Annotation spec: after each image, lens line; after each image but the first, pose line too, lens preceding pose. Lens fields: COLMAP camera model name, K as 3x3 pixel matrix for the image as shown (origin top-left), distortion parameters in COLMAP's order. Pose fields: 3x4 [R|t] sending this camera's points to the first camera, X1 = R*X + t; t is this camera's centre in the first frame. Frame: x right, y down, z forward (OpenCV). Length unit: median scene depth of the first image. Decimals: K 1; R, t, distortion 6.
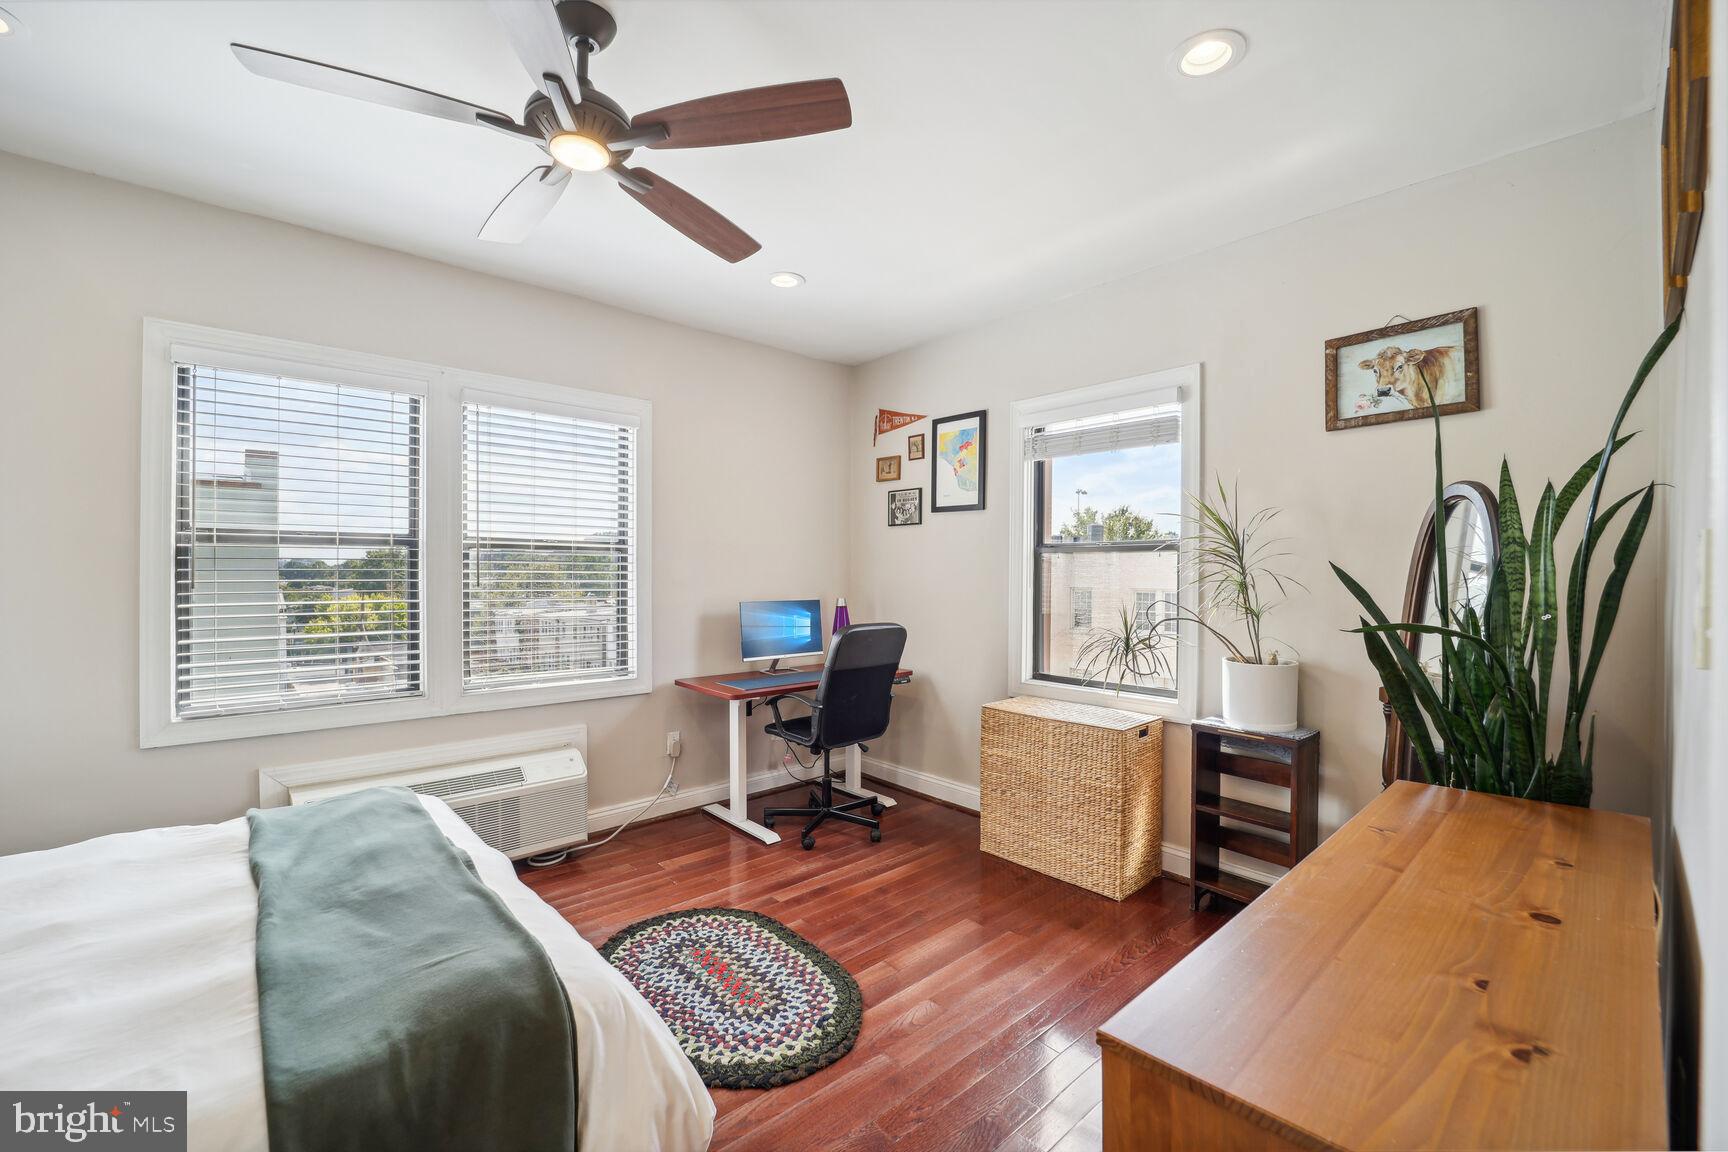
lens RADIAL K [[707.1, 0, 860.5], [0, 707.1, 574.7], [0, 0, 1]] dist [-0.004158, -0.000092]
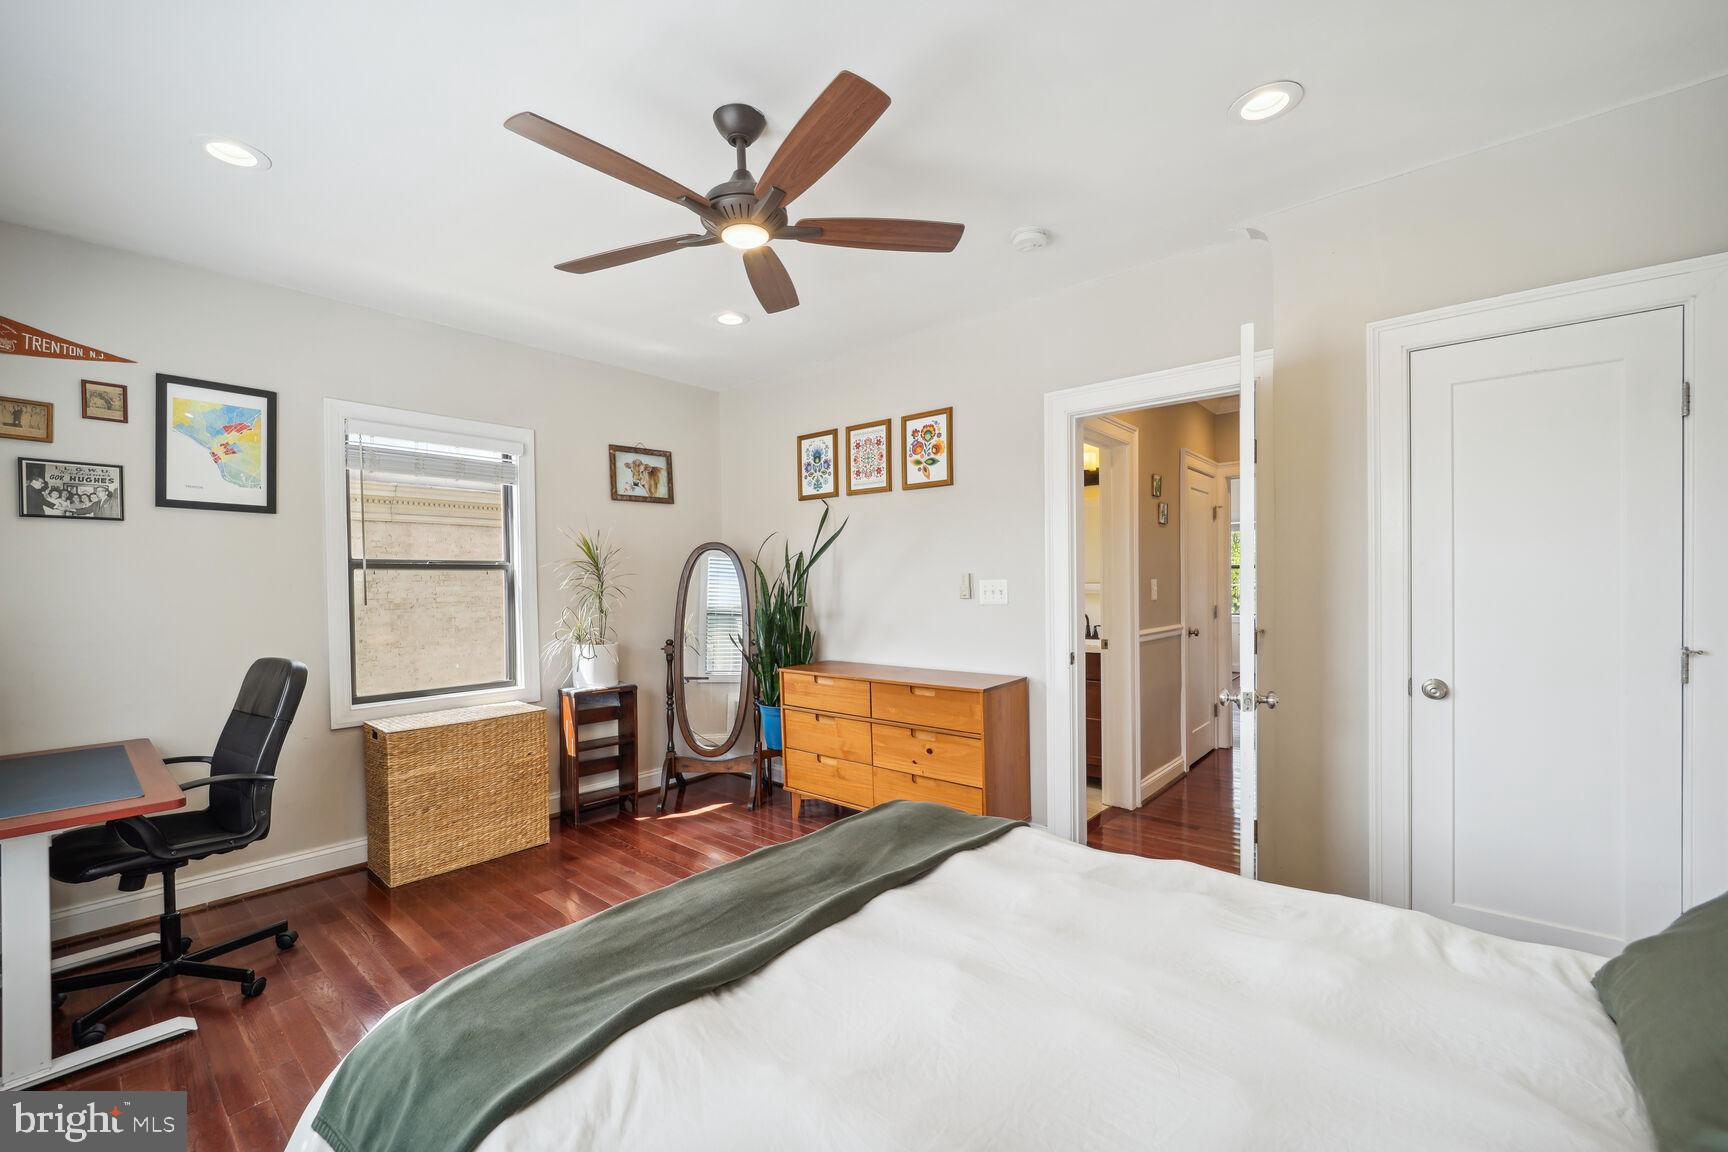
lens RADIAL K [[707.1, 0, 861.6], [0, 707.1, 581.9], [0, 0, 1]] dist [-0.004158, -0.000092]
pose [[-0.116183, -0.000845, 0.993227, -1.015517], [0.015724, 0.999873, 0.002690, -0.006948], [-0.993103, 0.015930, -0.116155, 0.599529]]
